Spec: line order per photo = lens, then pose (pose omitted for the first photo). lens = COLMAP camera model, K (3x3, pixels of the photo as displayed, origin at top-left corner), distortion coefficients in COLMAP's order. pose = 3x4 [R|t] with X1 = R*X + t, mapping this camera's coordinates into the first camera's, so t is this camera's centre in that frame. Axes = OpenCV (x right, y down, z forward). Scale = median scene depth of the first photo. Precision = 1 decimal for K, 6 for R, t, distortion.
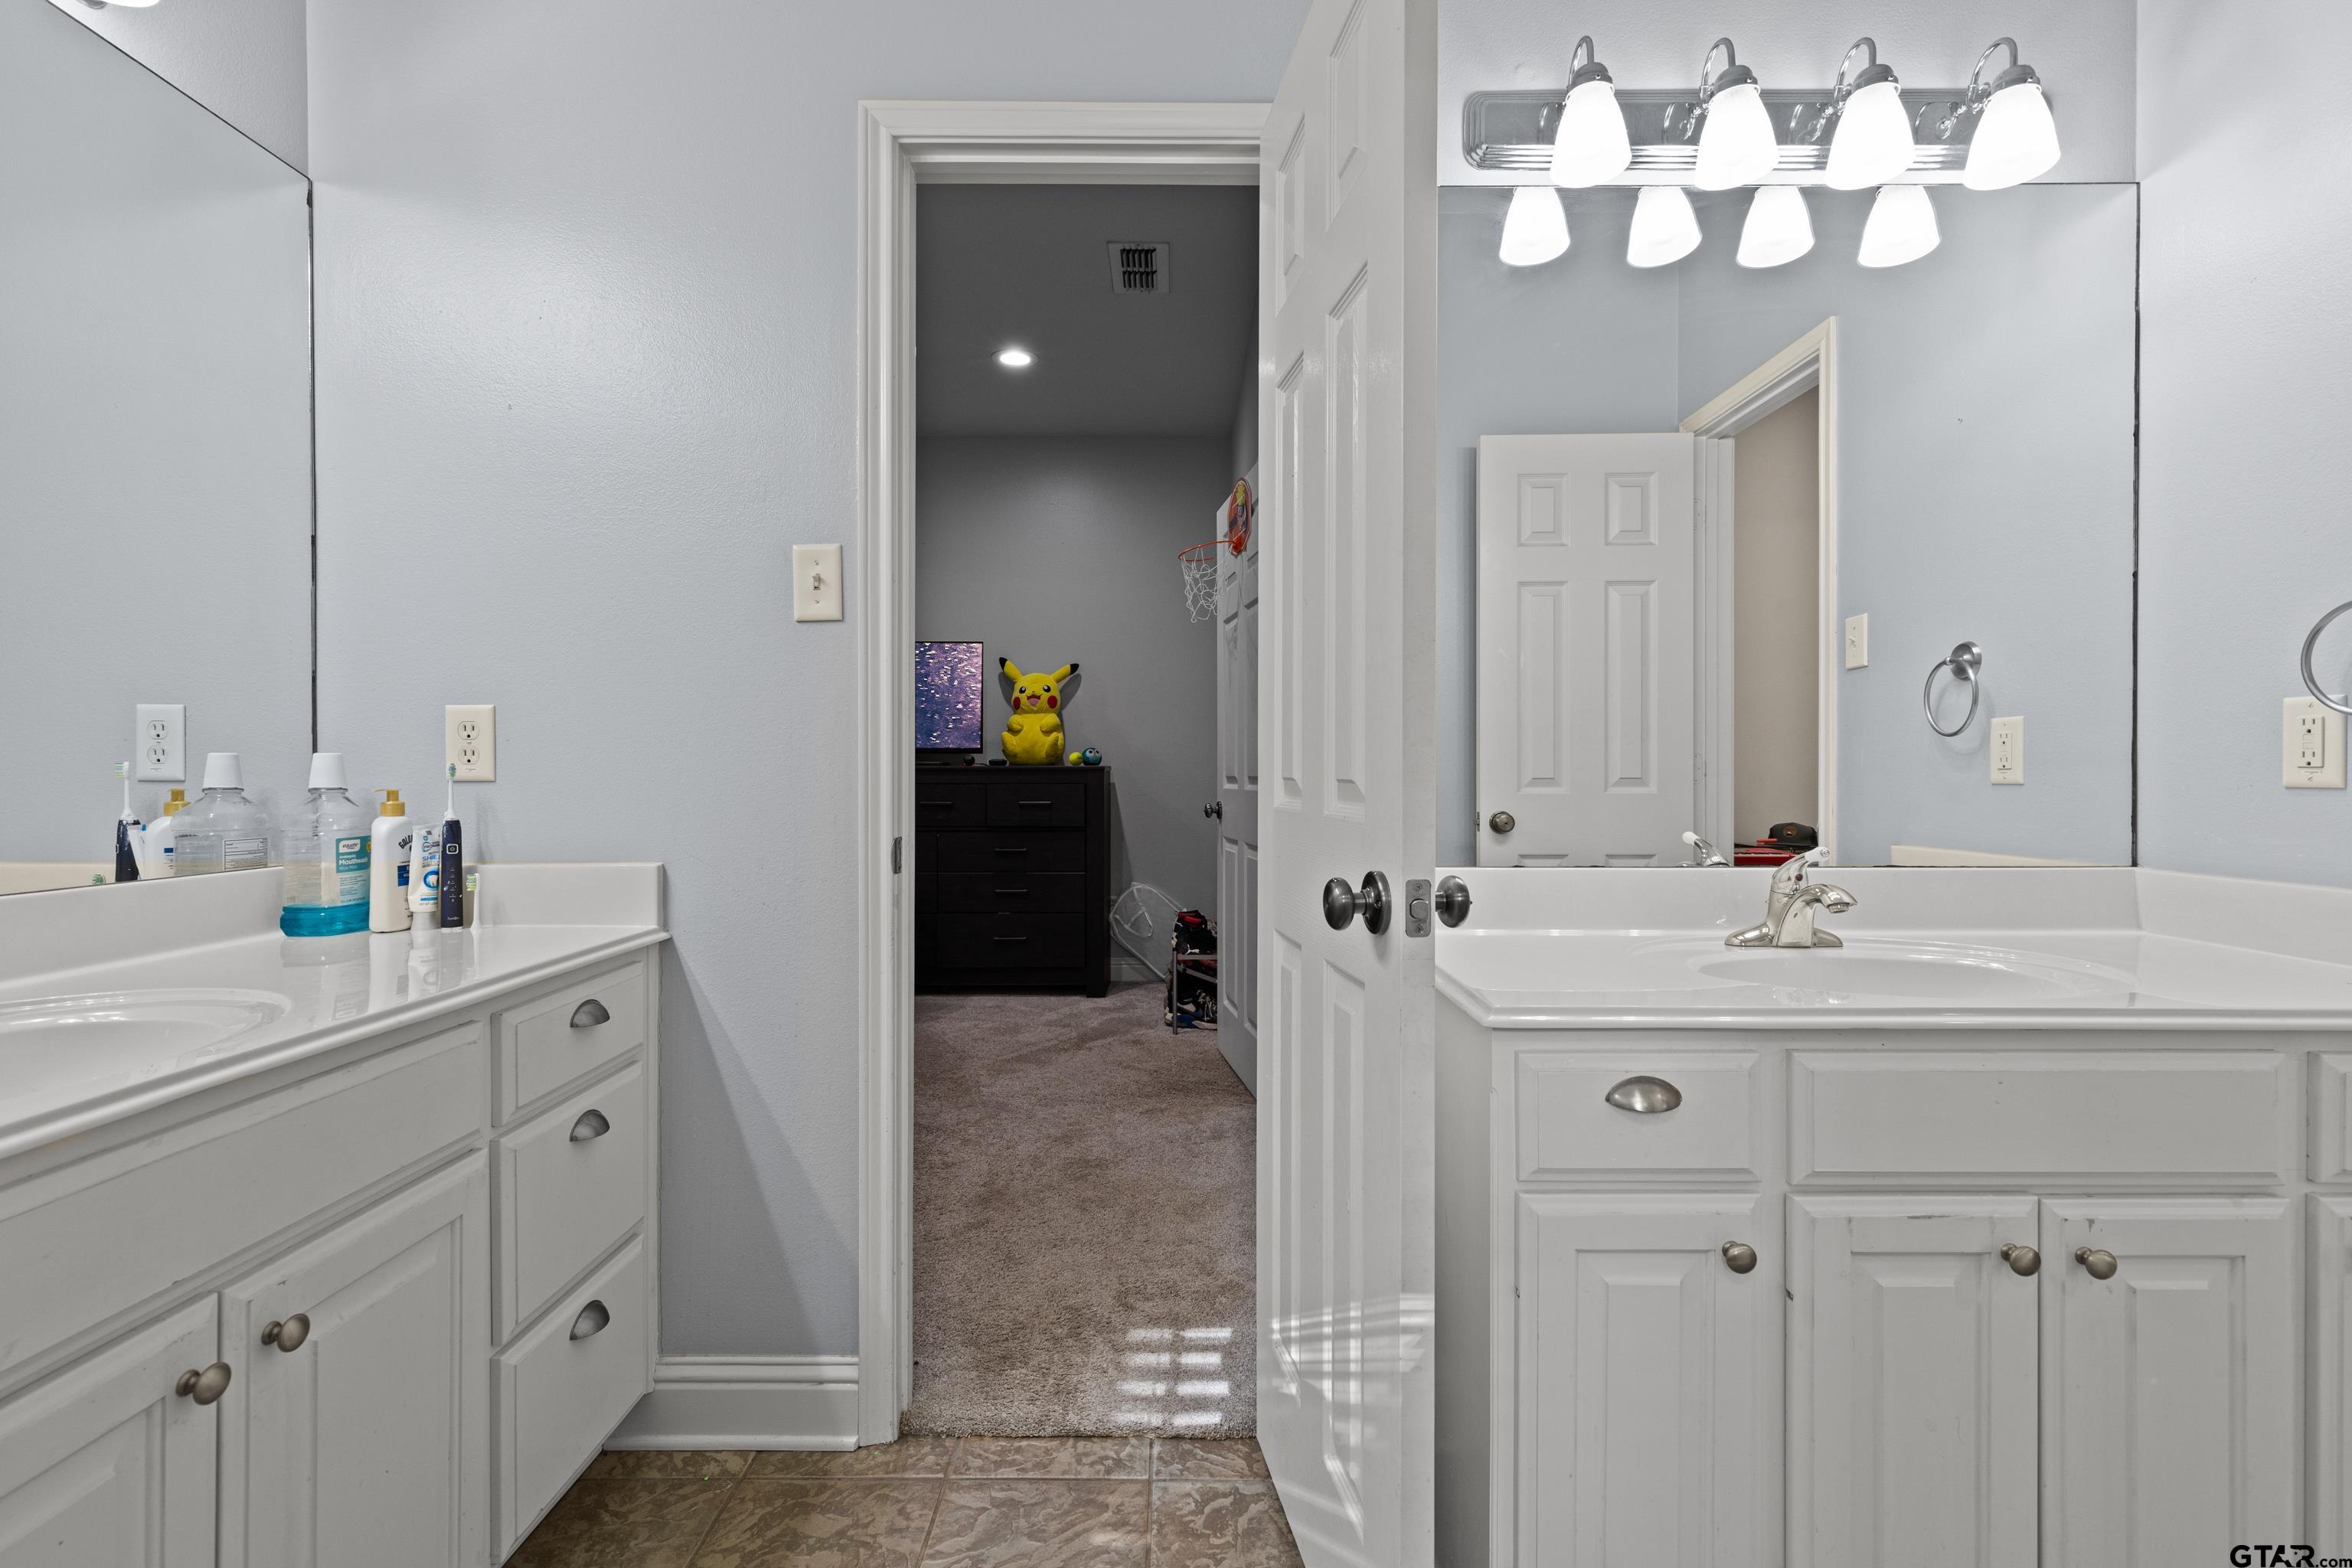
lens RADIAL K [[1065.6, 0, 1179.8], [0, 1065.6, 774.7], [0, 0, 1]] dist [0.002859, -0.000682]
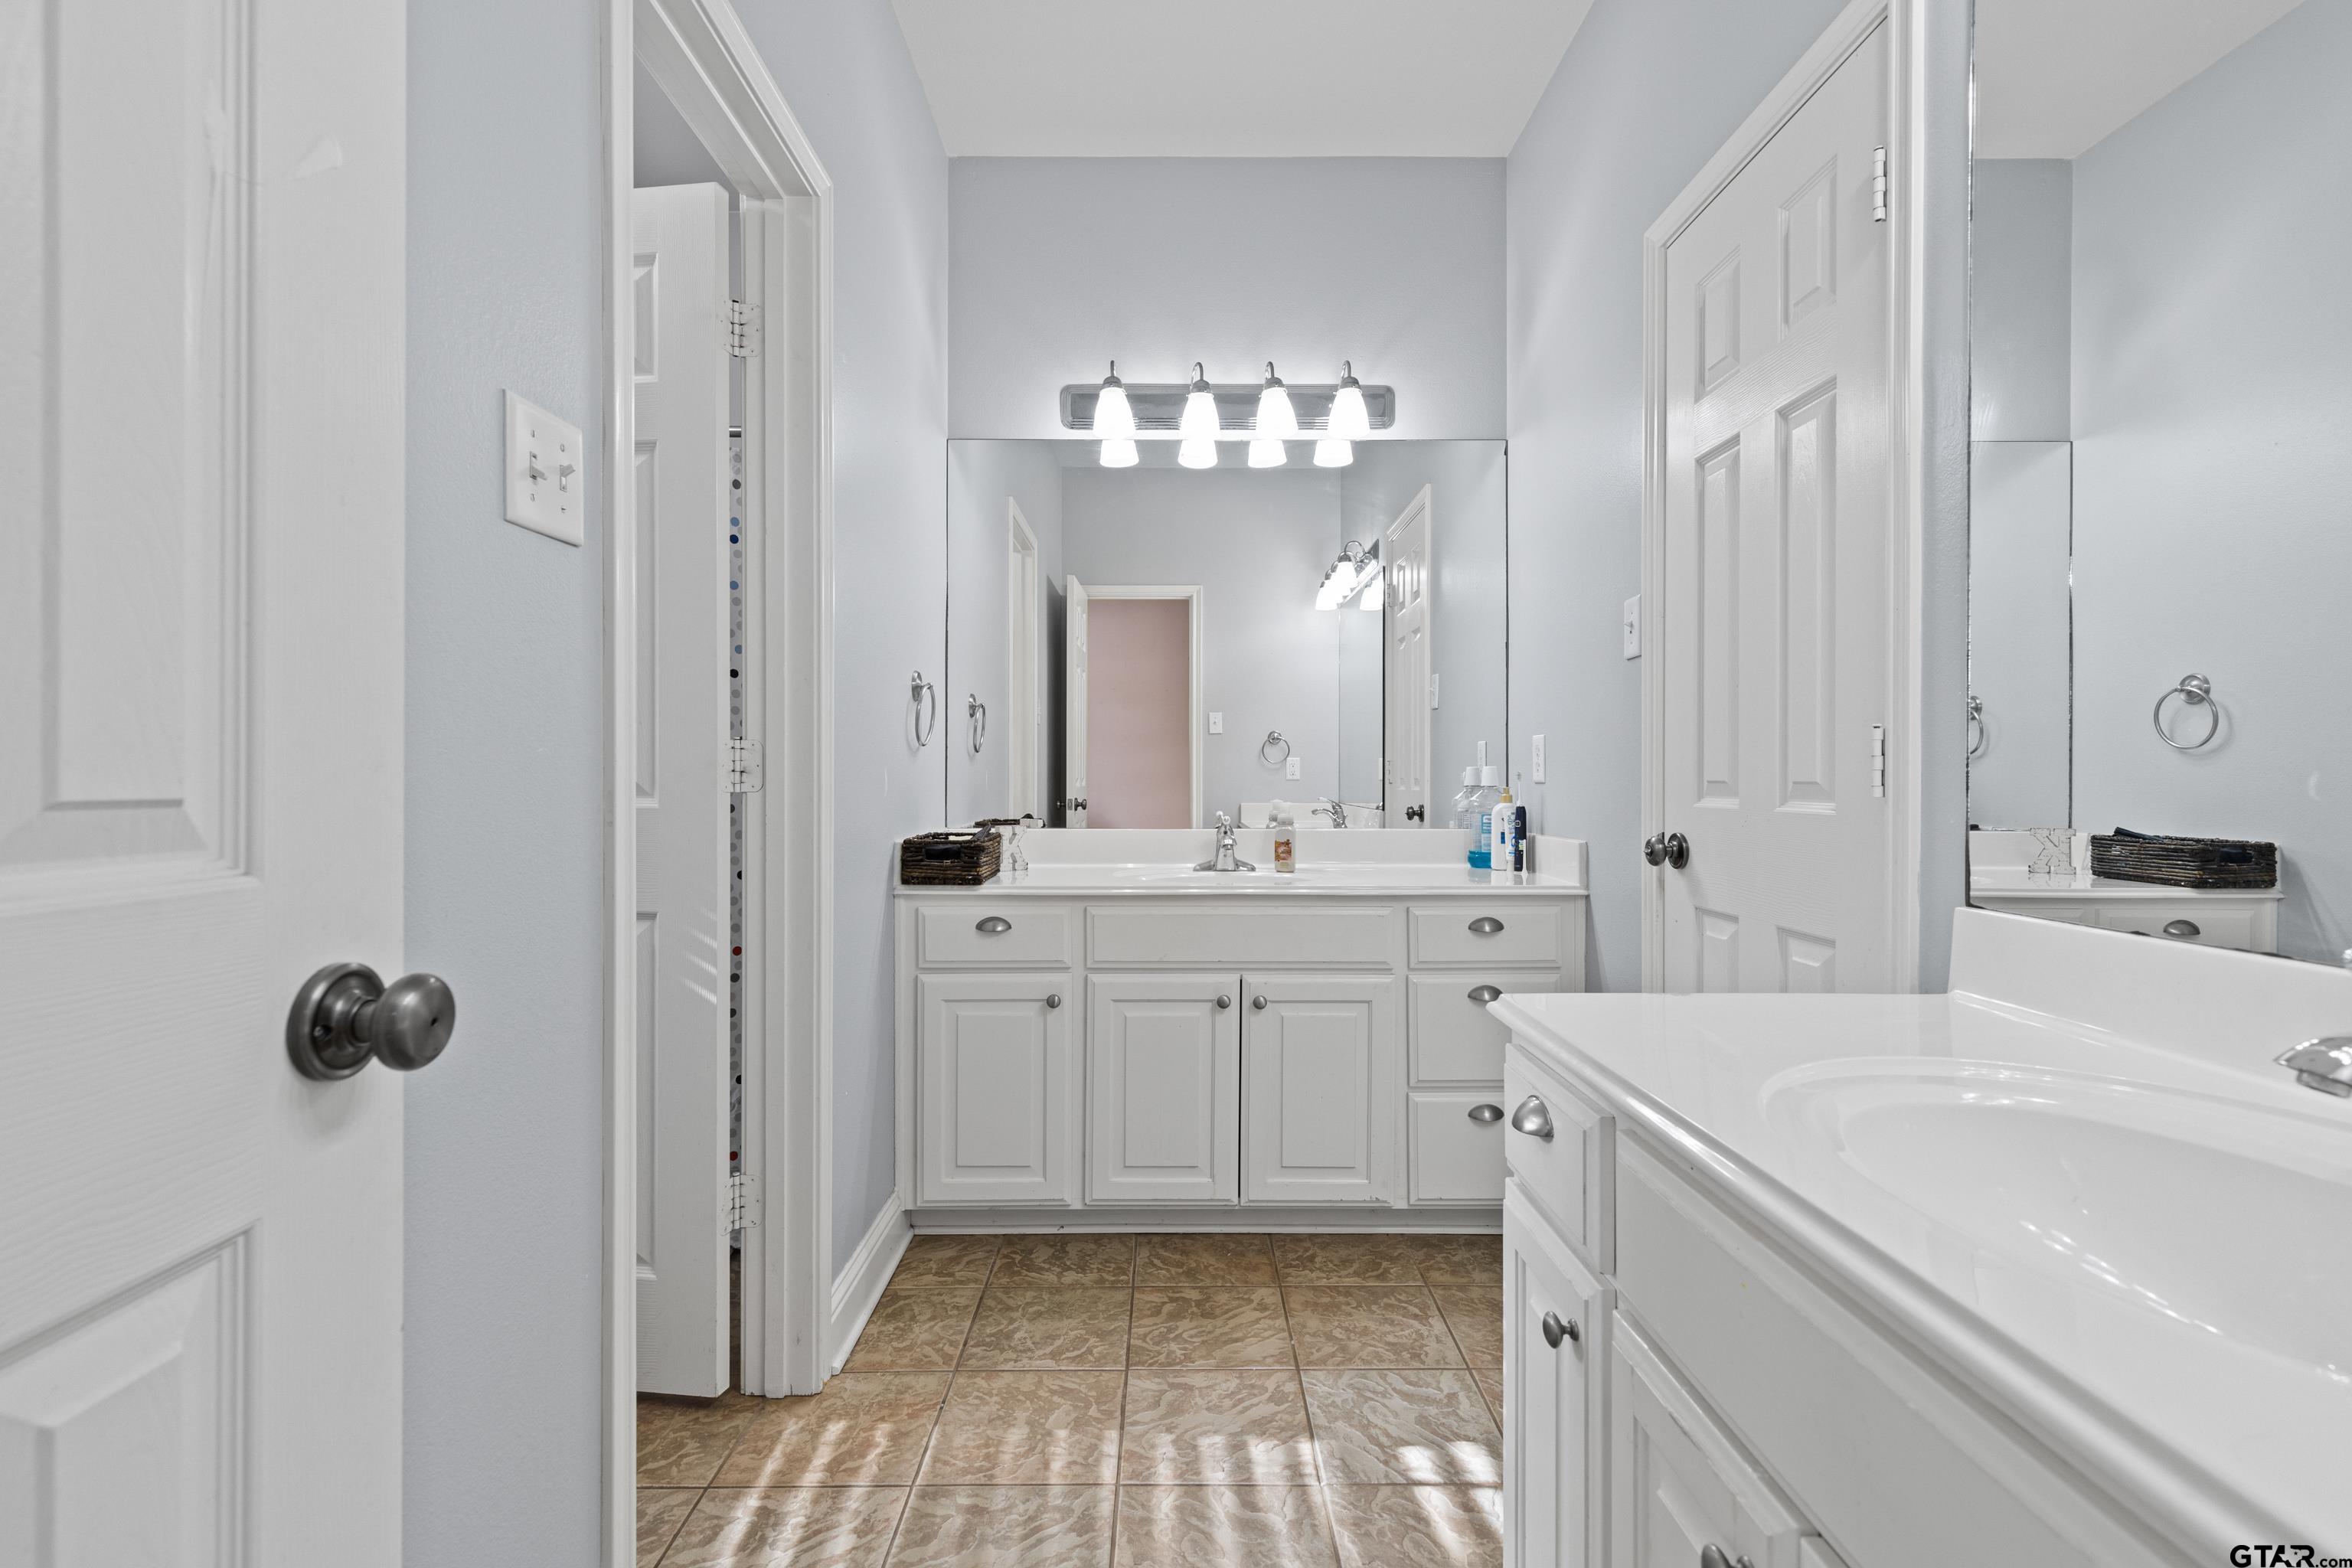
lens RADIAL K [[1065.6, 0, 1182.9], [0, 1065.6, 773.6], [0, 0, 1]] dist [0.002859, -0.000682]
pose [[0.002922, -0.004352, -0.999986, 0.931740], [-0.003498, 0.999984, -0.004362, 0.000414], [0.999990, 0.003511, 0.002906, 0.455550]]
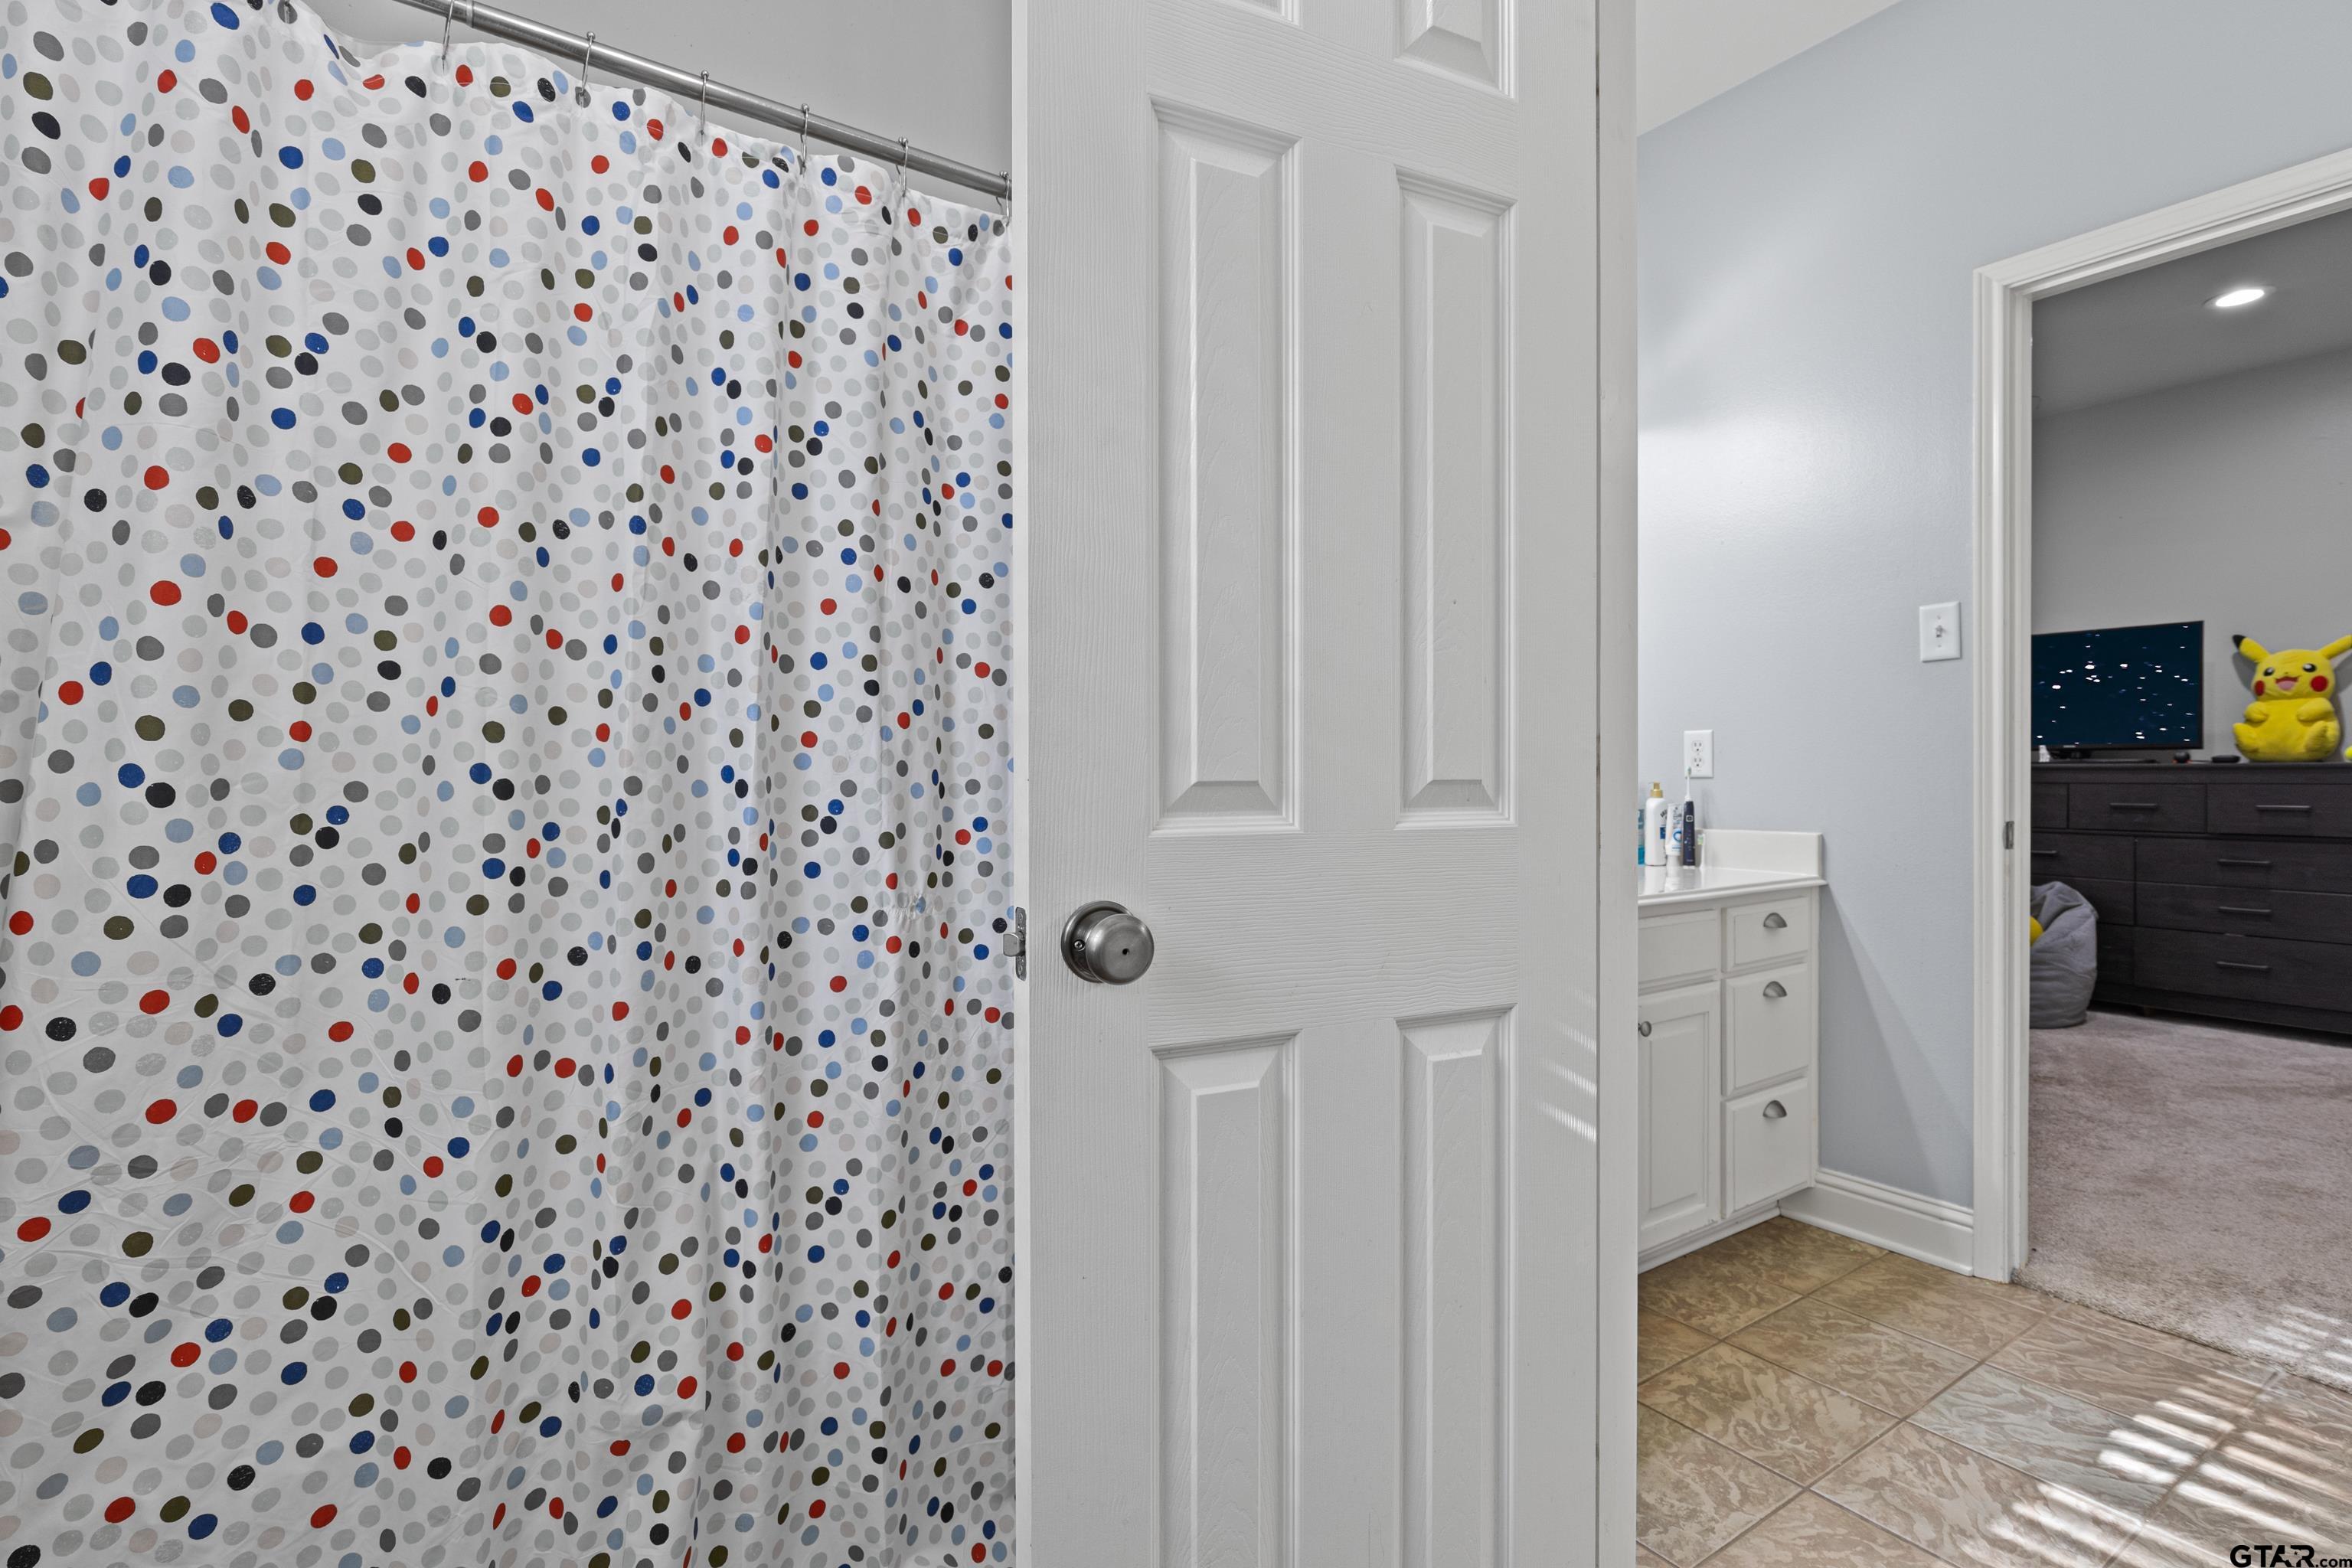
lens RADIAL K [[1114.6, 0, 1170.4], [0, 1114.6, 781.6], [0, 0, 1]] dist [-0.004674, 0.000227]
pose [[0.556640, 0.002609, -0.830749, 0.292025], [0.001687, 0.999989, 0.004271, 0.003590], [0.830752, -0.003779, 0.556630, -0.604109]]
